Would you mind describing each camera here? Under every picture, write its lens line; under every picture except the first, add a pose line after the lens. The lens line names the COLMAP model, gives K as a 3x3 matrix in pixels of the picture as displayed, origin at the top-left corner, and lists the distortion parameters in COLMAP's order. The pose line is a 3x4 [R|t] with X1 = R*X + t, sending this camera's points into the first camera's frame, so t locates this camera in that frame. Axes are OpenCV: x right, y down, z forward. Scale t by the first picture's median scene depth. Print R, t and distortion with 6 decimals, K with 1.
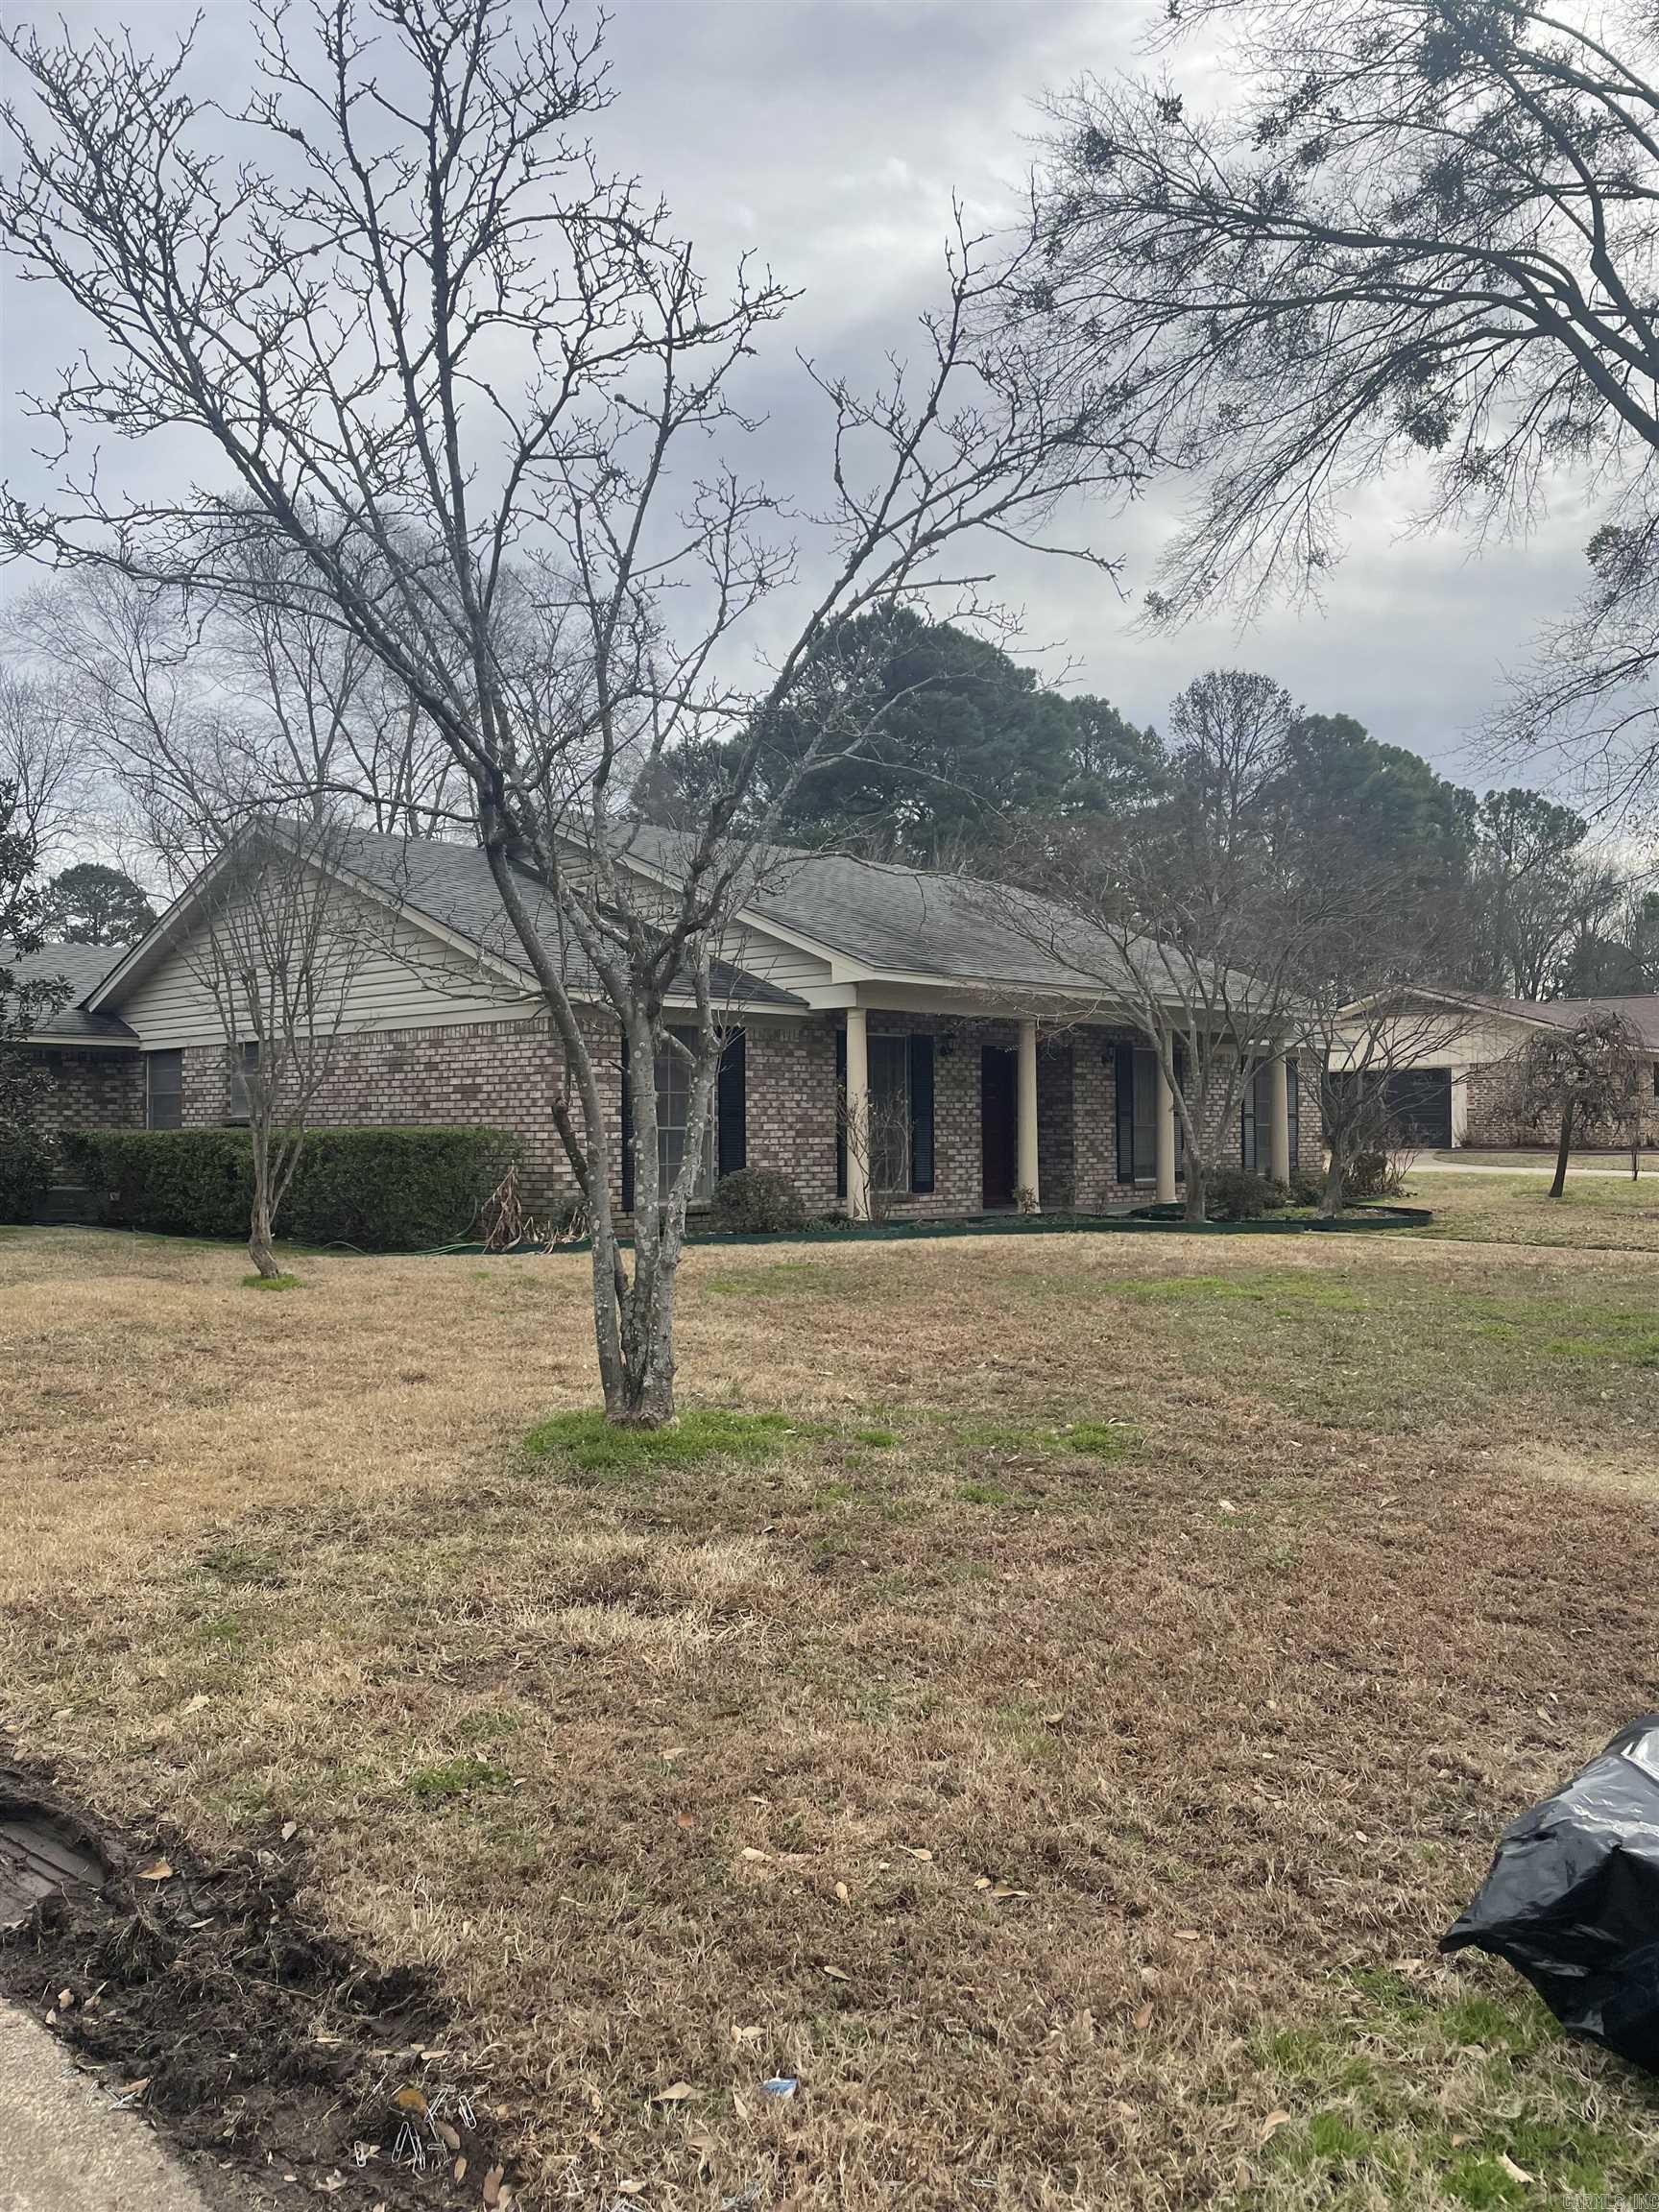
lens RADIAL K [[1674.1, 0, 832.7], [0, 1674.1, 1119.8], [0, 0, 1]] dist [0.108767, -0.123757]
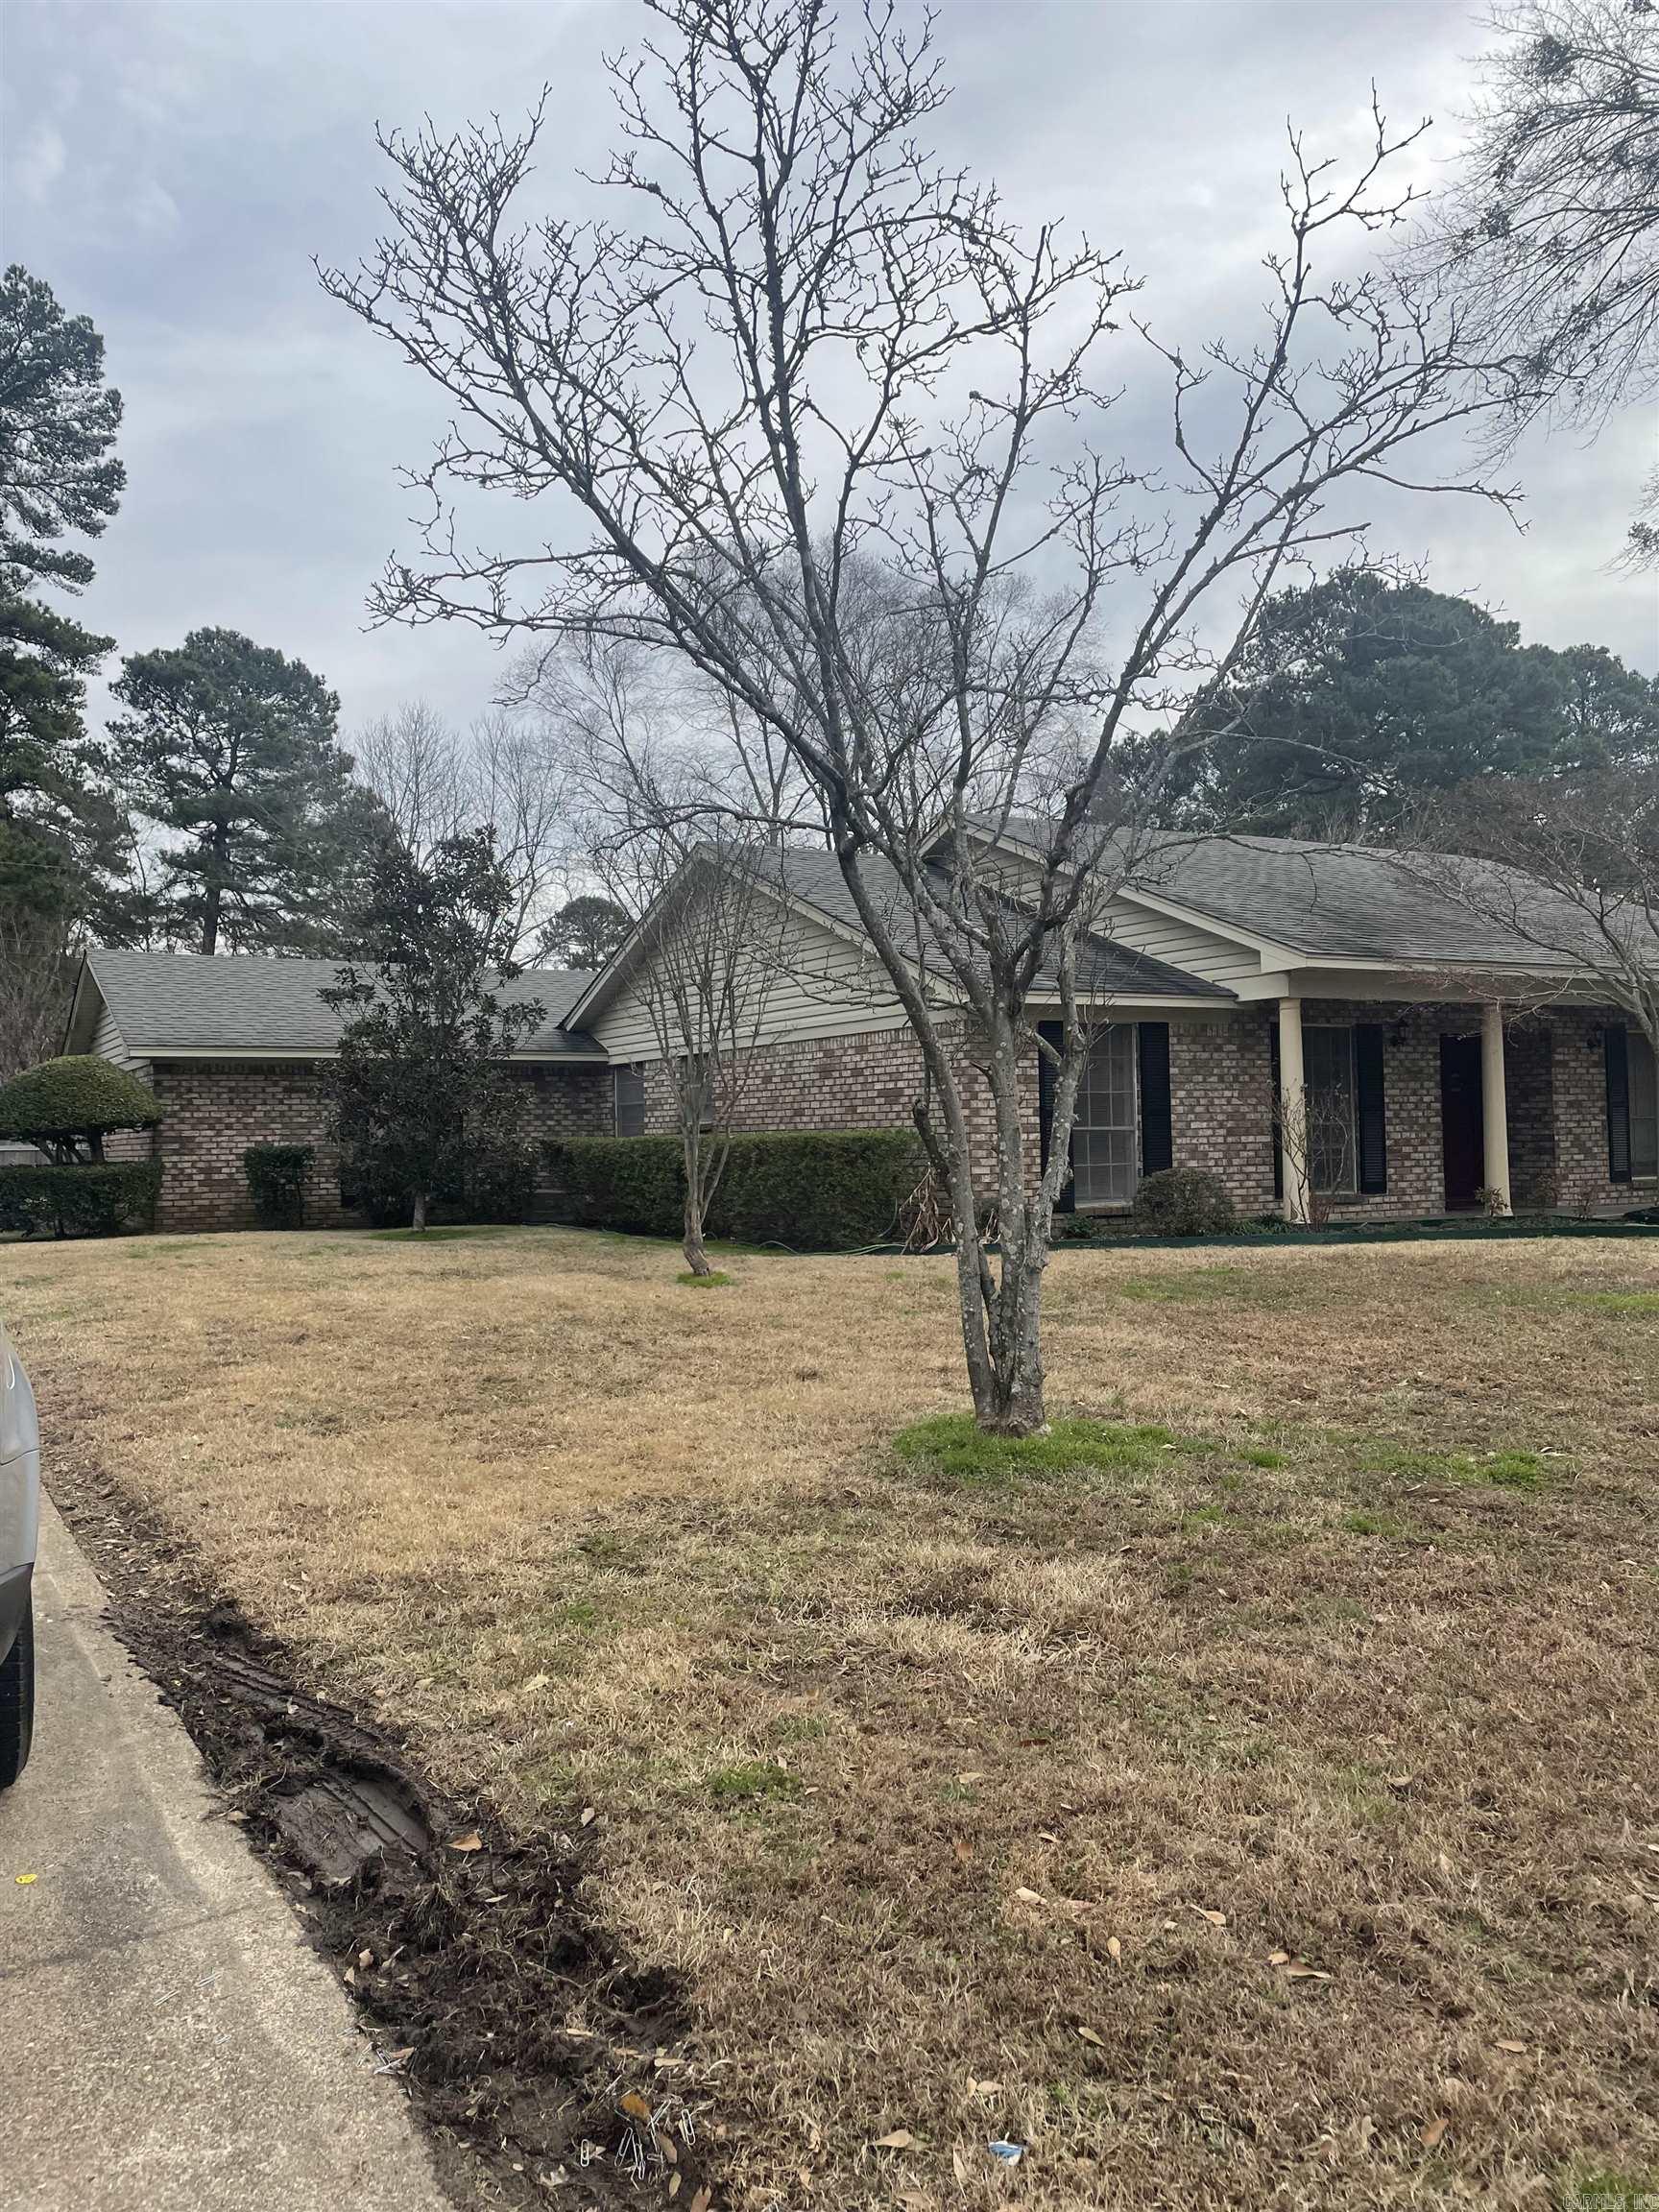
lens RADIAL K [[1673.3, 0, 795.2], [0, 1673.3, 1103.5], [0, 0, 1]] dist [0.105562, -0.120965]
pose [[0.958172, -0.020108, -0.285484, 0.058349], [0.017135, 0.999770, -0.012907, 0.000489], [0.285678, 0.007476, 0.958296, 0.027088]]
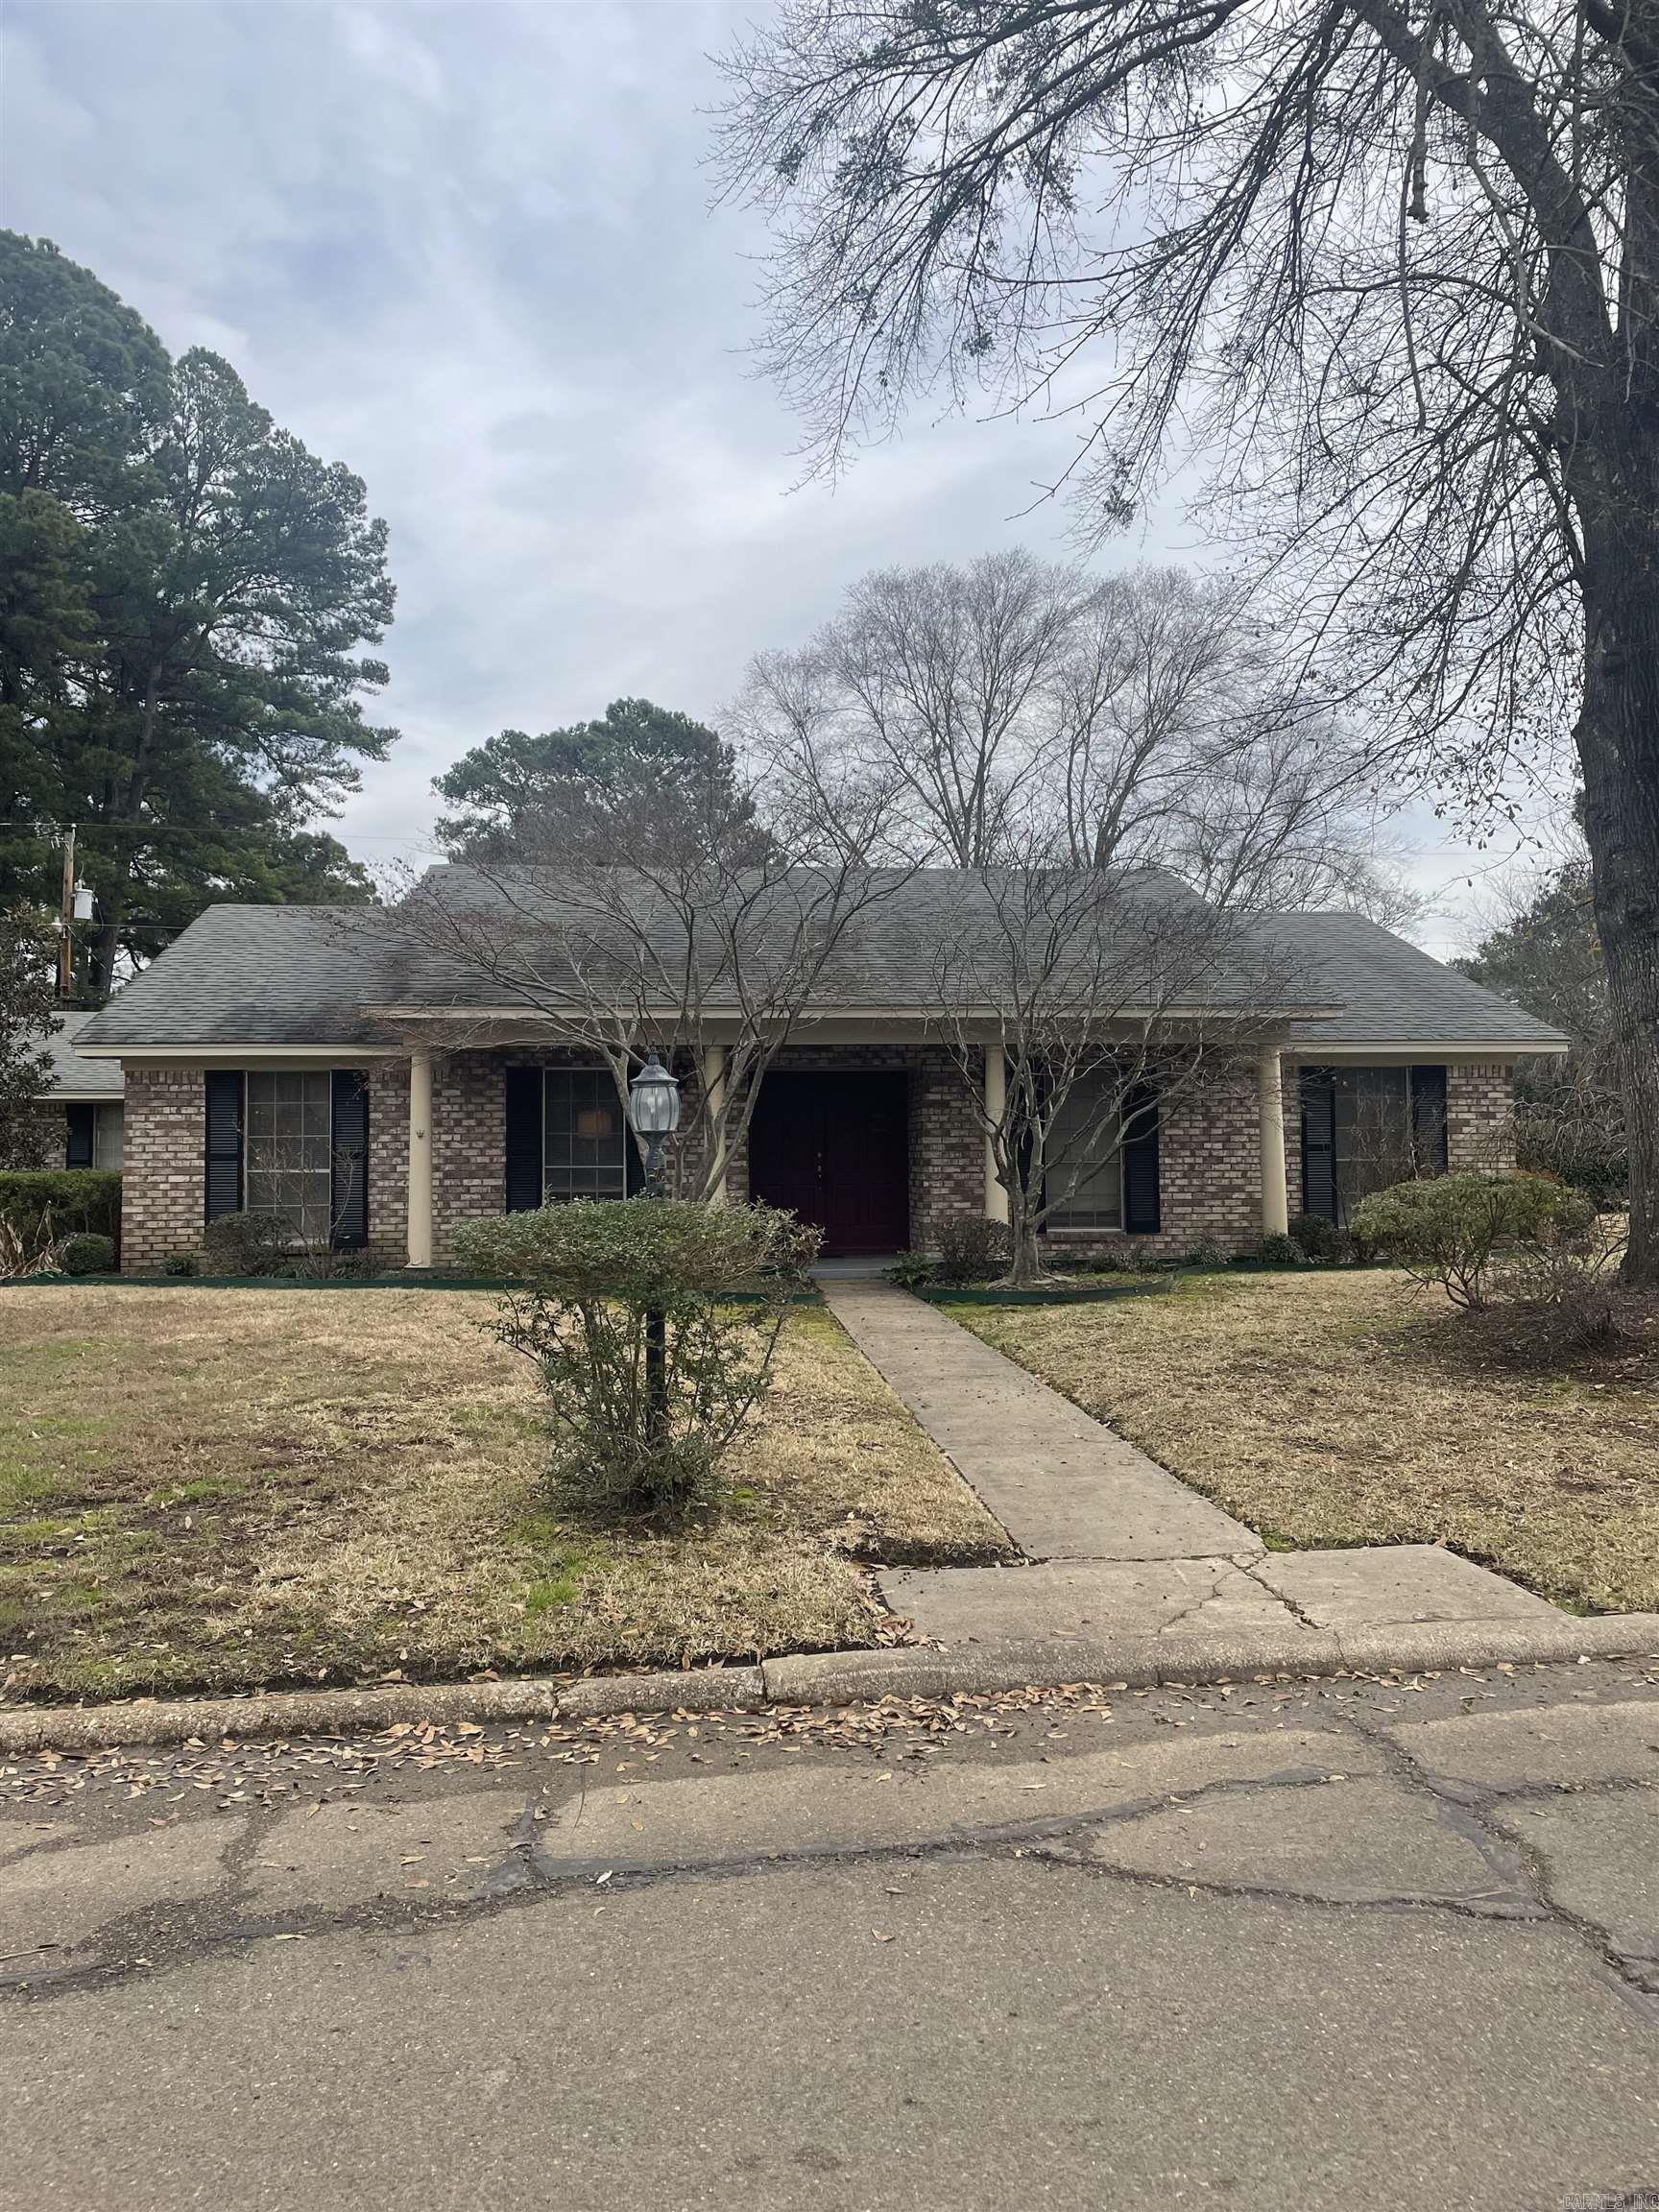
lens RADIAL K [[1673.3, 0, 795.2], [0, 1673.3, 1103.5], [0, 0, 1]] dist [0.105562, -0.120965]
pose [[0.749158, -0.024941, -0.661922, 2.694692], [0.009406, 0.999591, -0.027018, -0.017839], [0.662324, 0.014014, 0.749086, 1.388409]]
